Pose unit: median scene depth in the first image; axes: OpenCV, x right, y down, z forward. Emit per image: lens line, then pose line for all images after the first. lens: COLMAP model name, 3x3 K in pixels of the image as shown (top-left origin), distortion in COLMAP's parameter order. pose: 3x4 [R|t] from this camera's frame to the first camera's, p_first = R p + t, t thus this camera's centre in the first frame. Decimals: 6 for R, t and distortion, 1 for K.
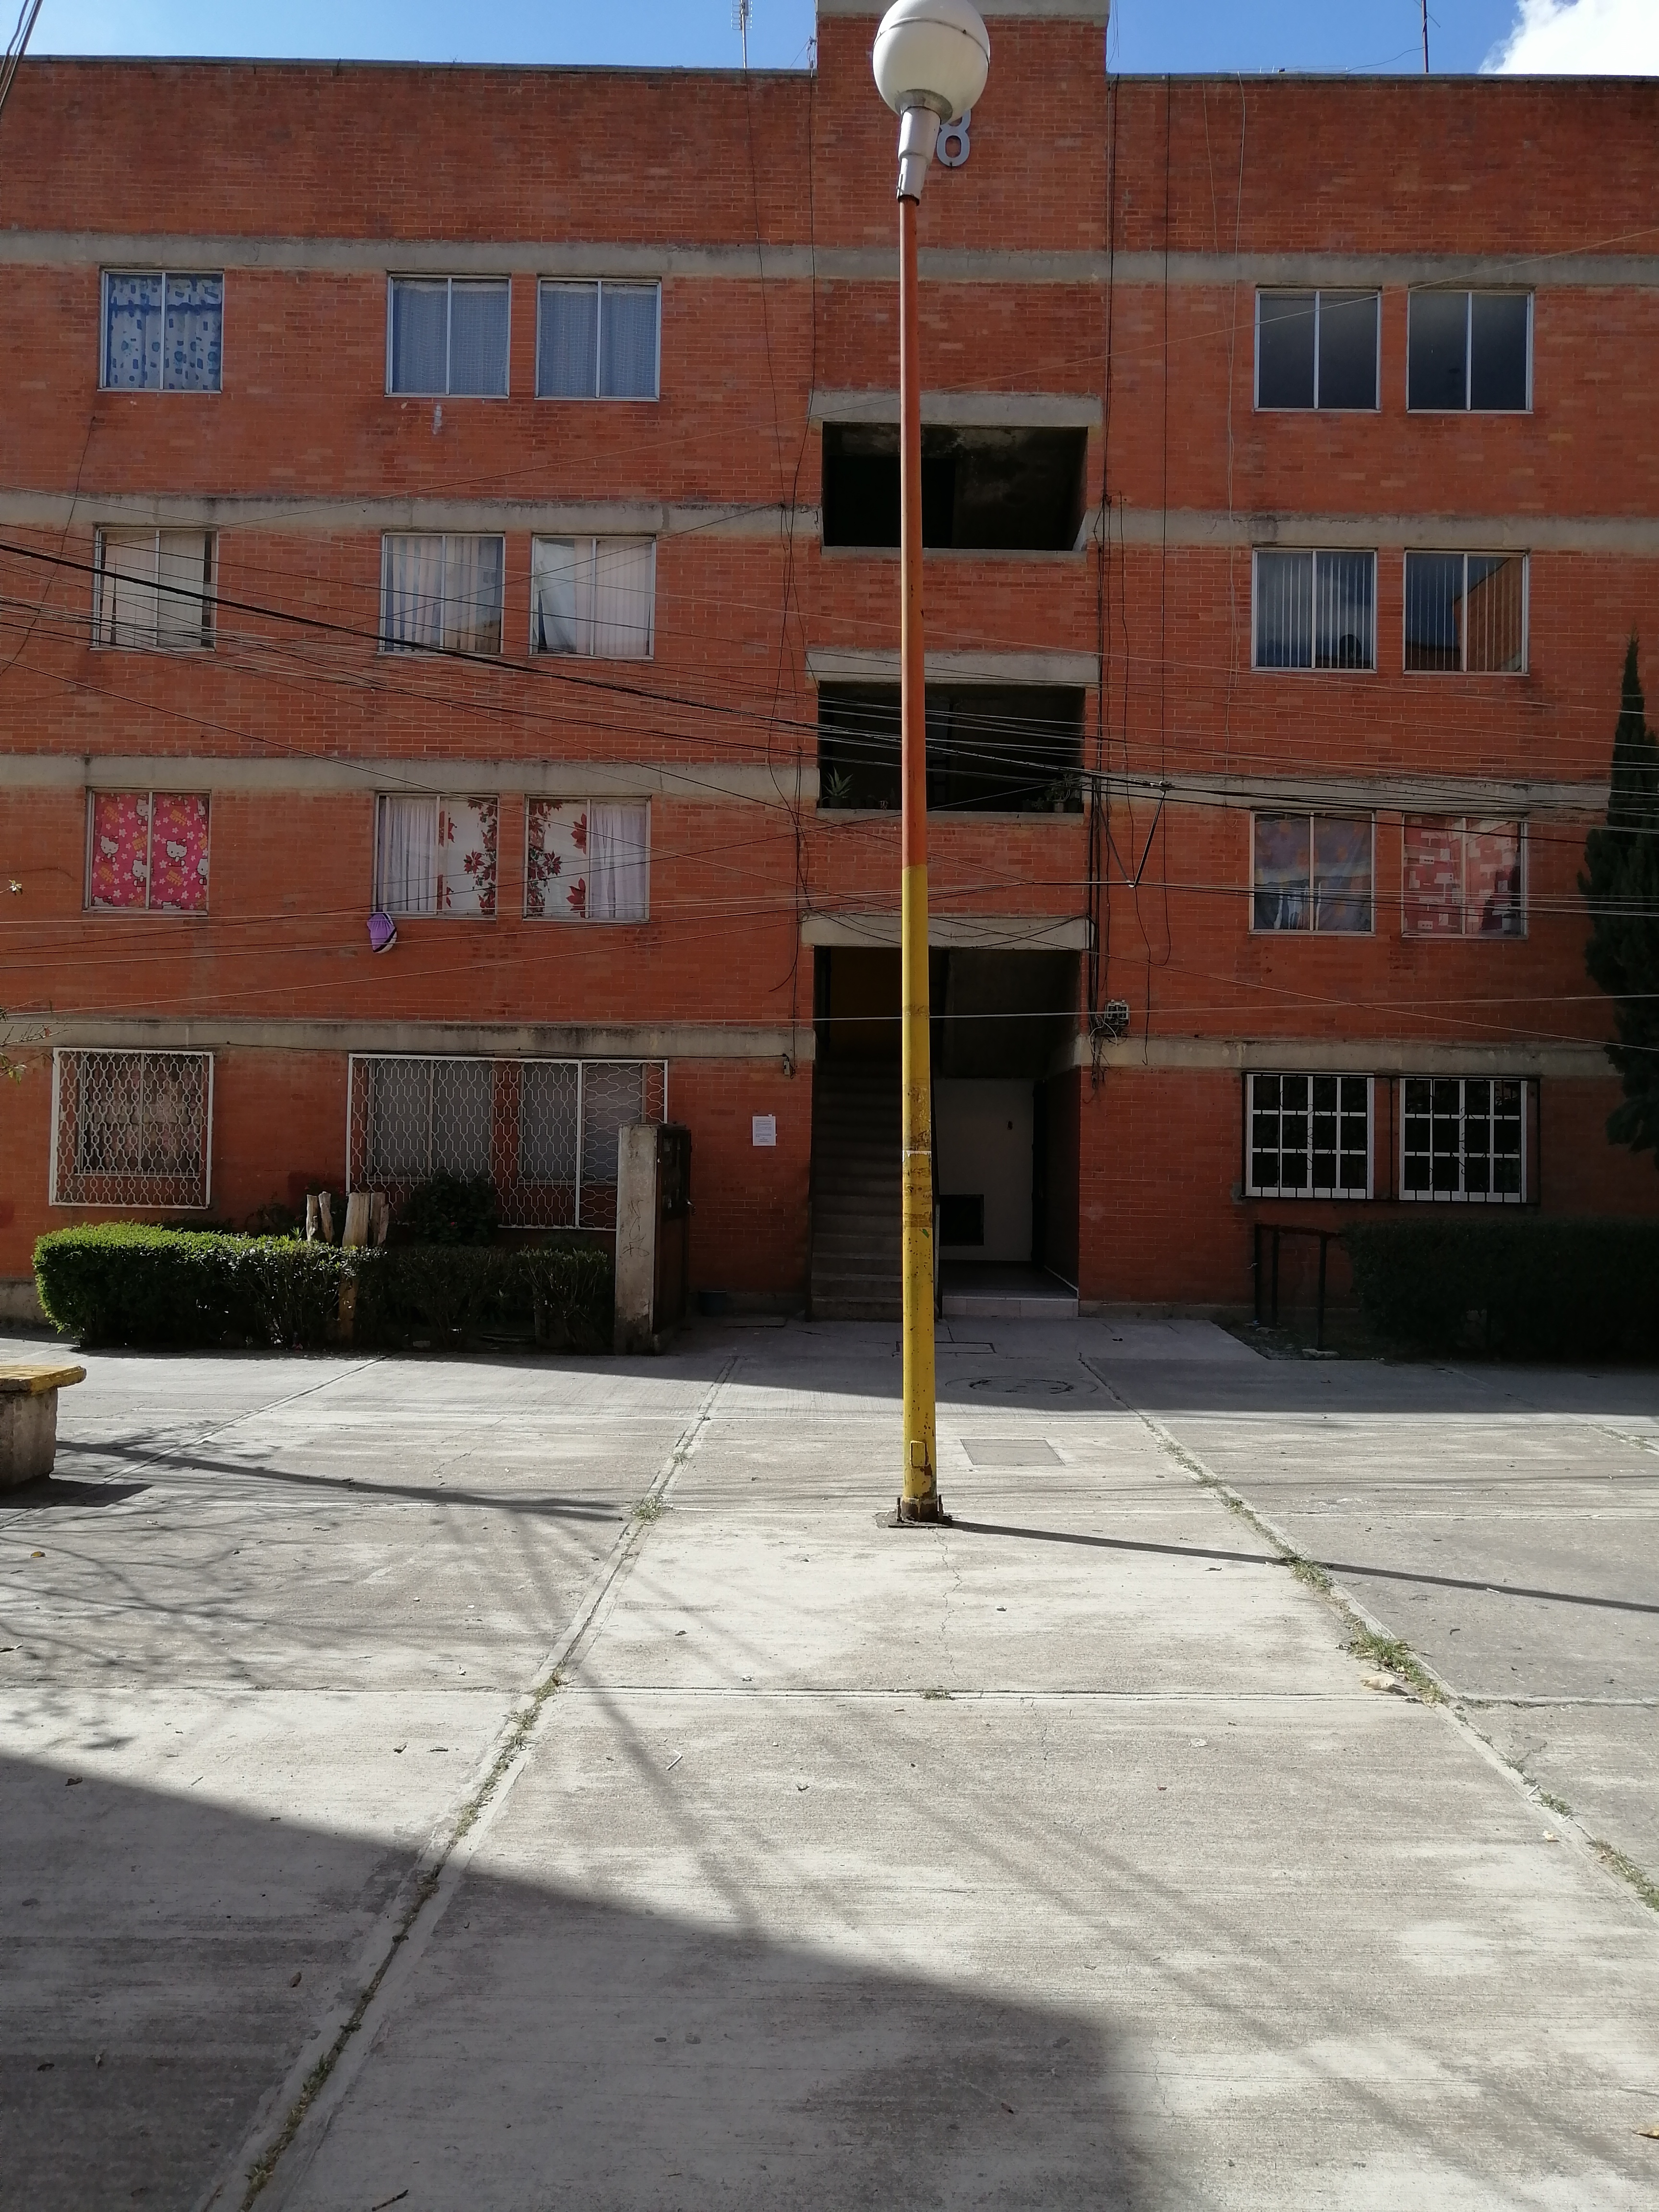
lens RADIAL K [[1717.4, 0, 824.5], [0, 1717.4, 1118.2], [0, 0, 1]] dist [-0.003027, 0.035358]
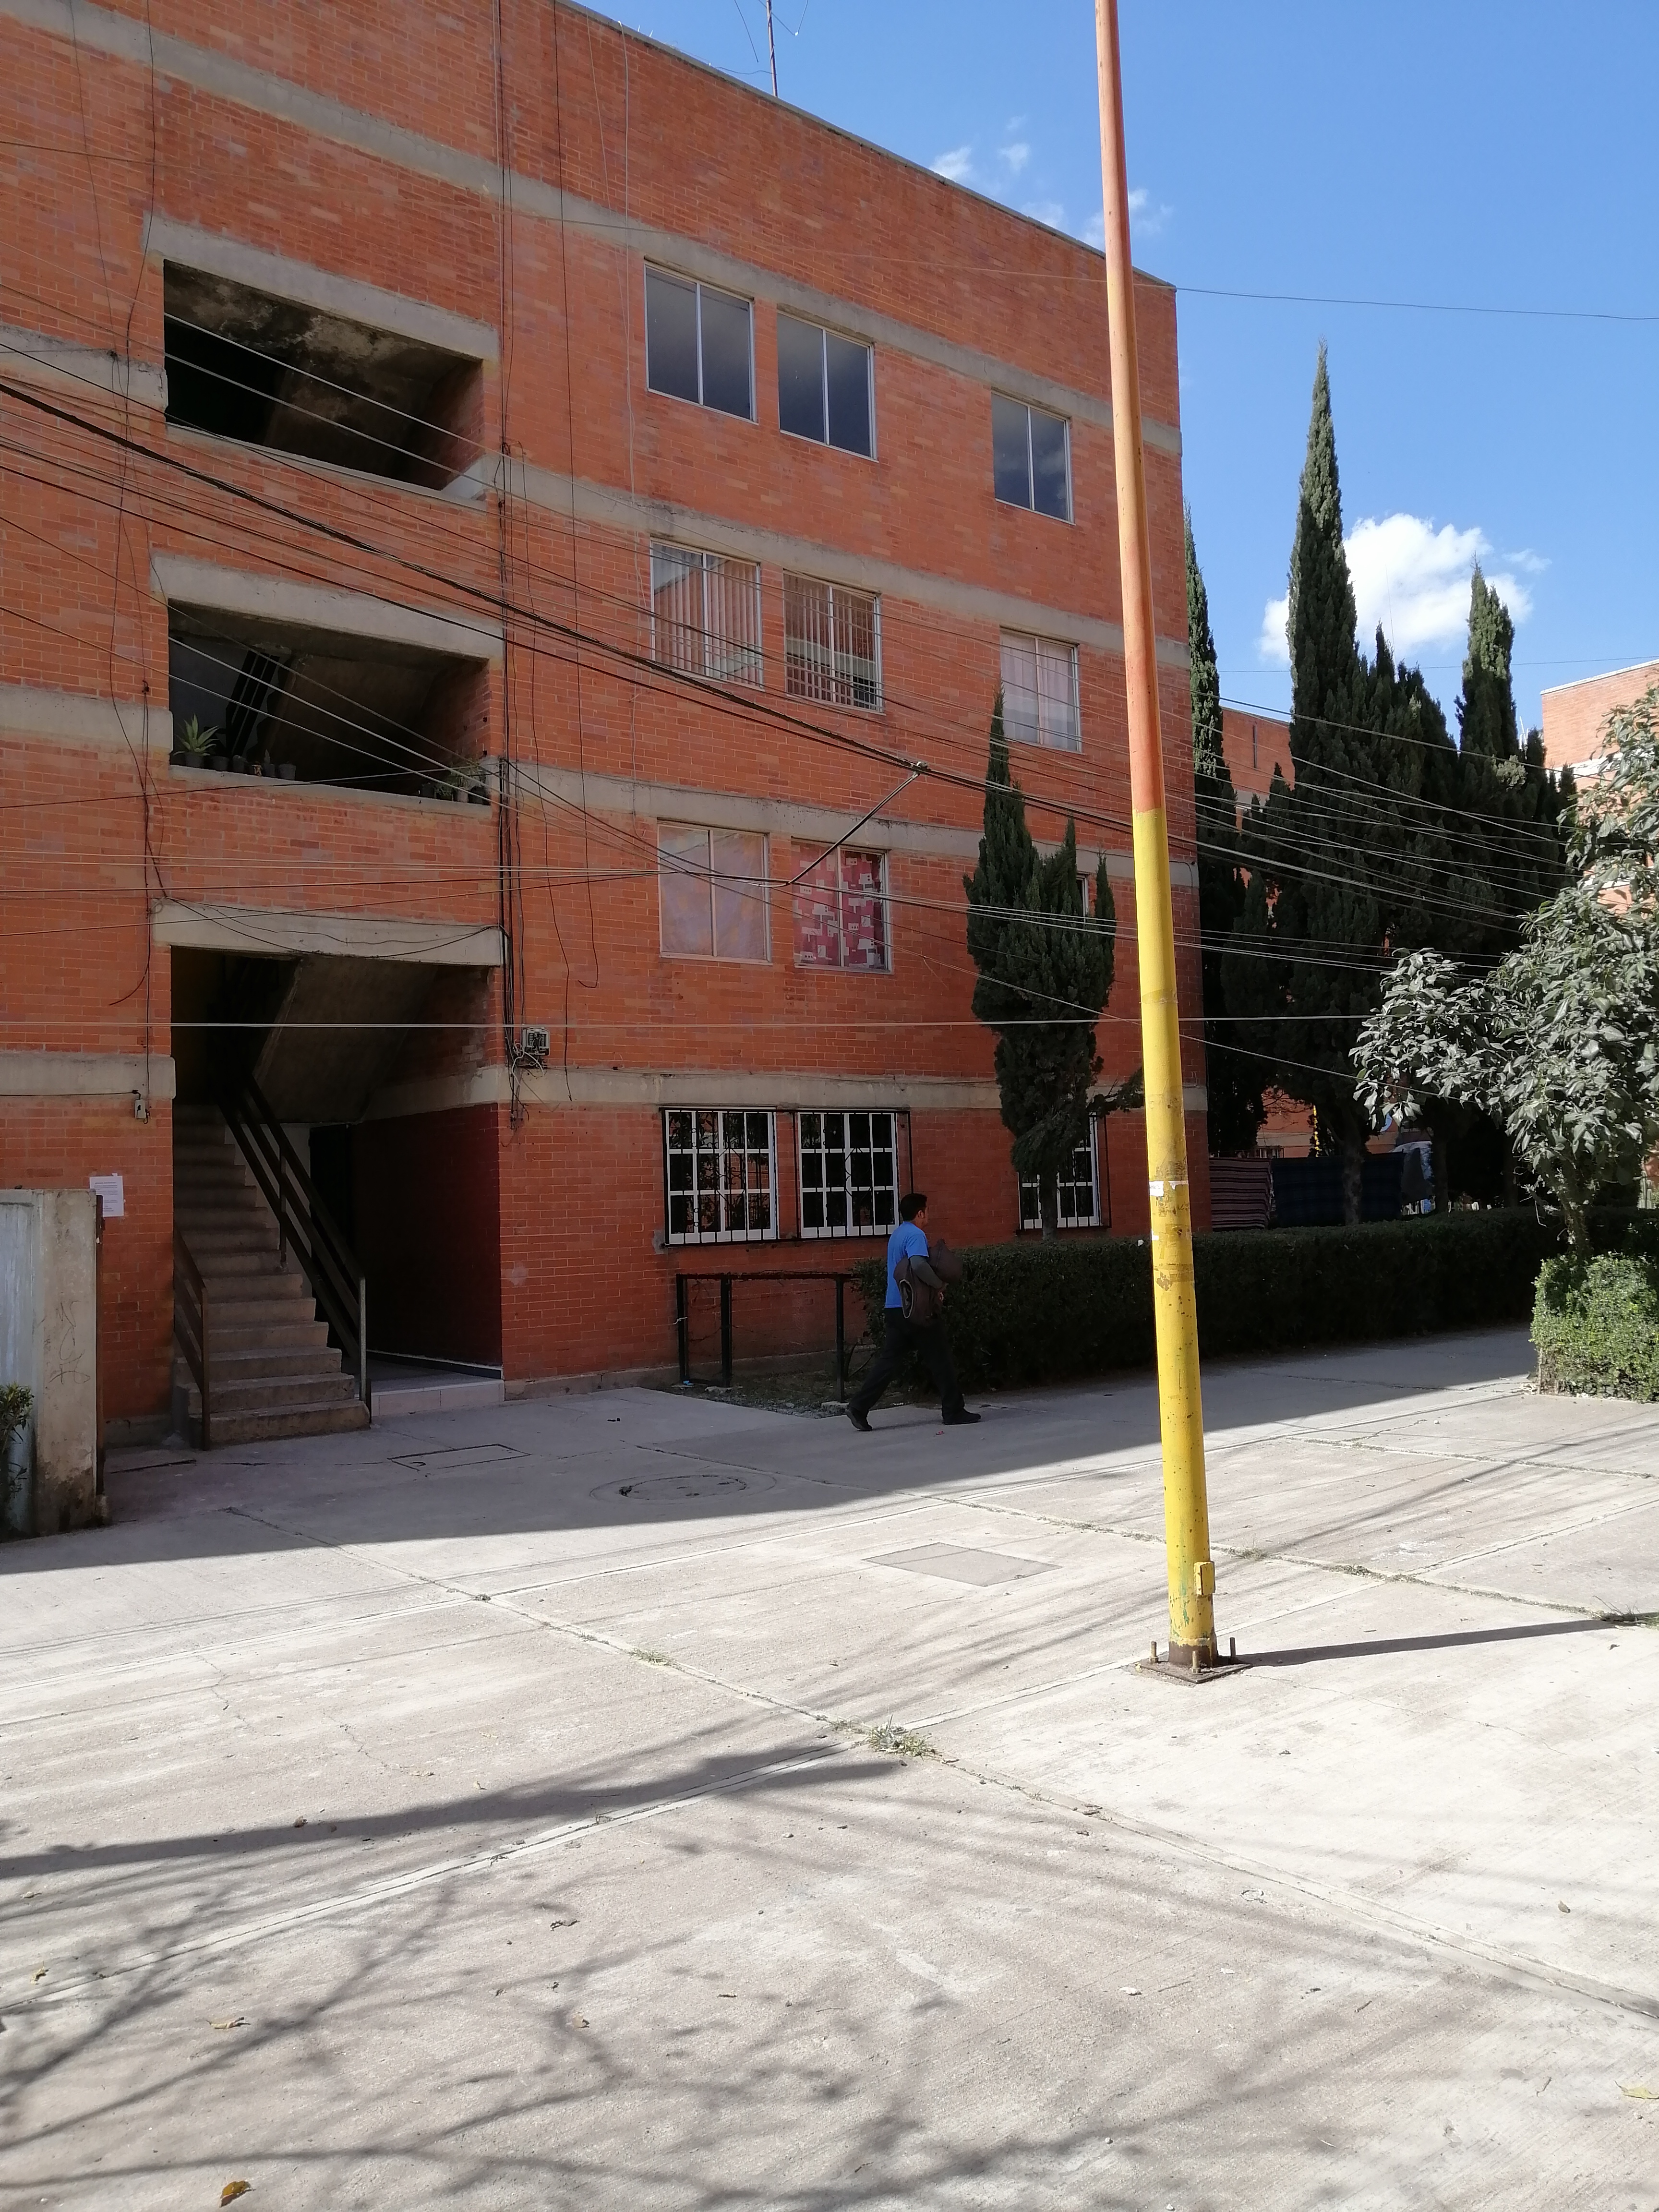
lens RADIAL K [[1721.8, 0, 825.1], [0, 1721.8, 1113.8], [0, 0, 1]] dist [-0.022470, 0.055109]
pose [[0.772047, -0.013378, 0.635425, -0.265465], [0.037135, 0.999020, -0.024087, 0.001344], [-0.634480, 0.042193, 0.771787, 0.245380]]
